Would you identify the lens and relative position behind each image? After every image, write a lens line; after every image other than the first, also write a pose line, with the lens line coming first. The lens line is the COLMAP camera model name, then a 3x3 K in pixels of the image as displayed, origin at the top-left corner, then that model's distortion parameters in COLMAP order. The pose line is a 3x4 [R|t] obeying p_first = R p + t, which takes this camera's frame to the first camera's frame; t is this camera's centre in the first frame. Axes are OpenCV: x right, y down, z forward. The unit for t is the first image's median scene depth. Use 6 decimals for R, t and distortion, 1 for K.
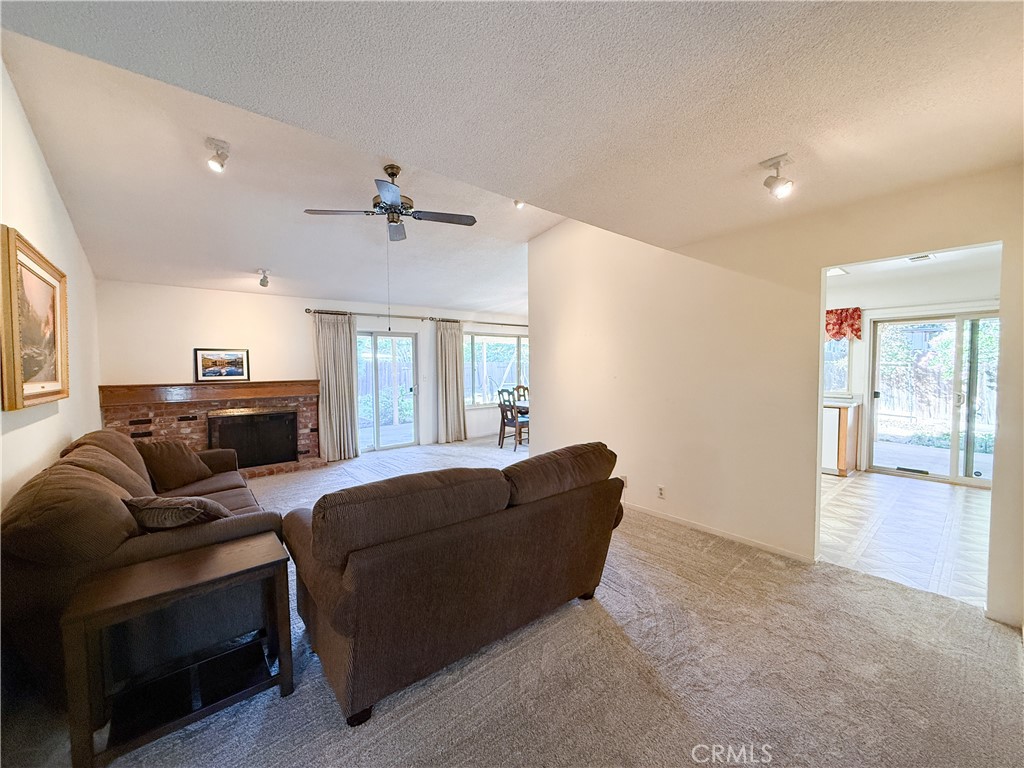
lens RADIAL K [[409.6, 0, 507.8], [0, 409.6, 386.2], [0, 0, 1]] dist [-0.002905, 0.000518]
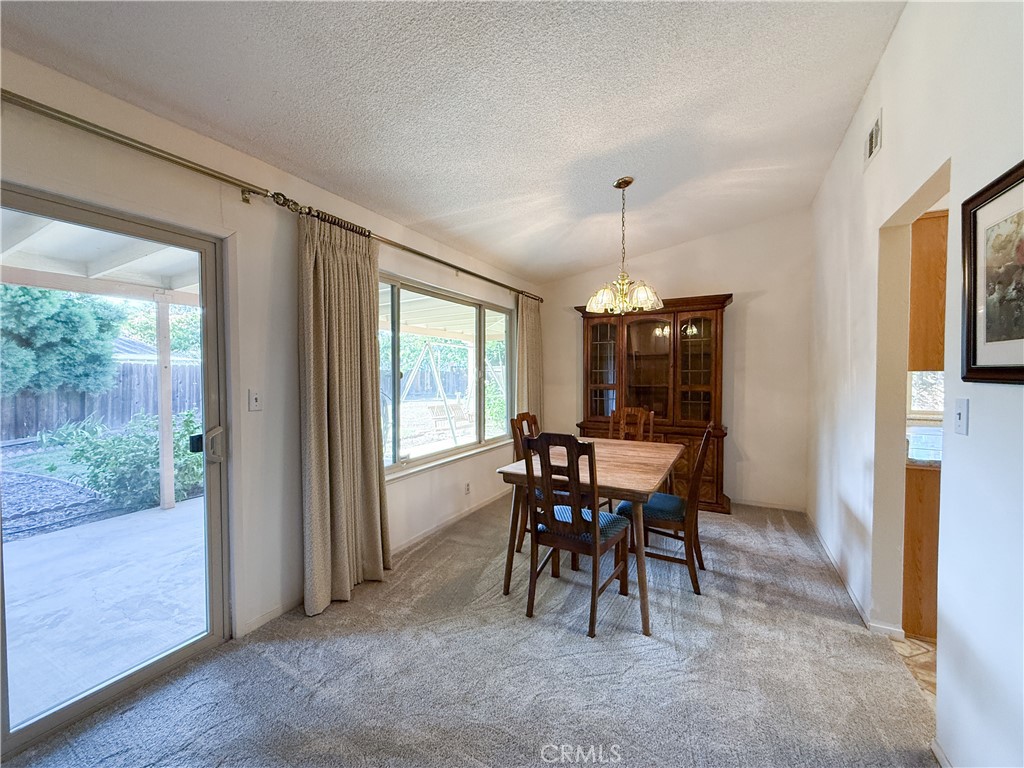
lens RADIAL K [[409.6, 0, 519.1], [0, 409.6, 382.1], [0, 0, 1]] dist [-0.002905, 0.000518]
pose [[0.922315, -0.004870, 0.386409, -0.140504], [0.014901, 0.999625, -0.022969, -0.024105], [-0.386152, 0.026943, 0.922042, 0.655491]]
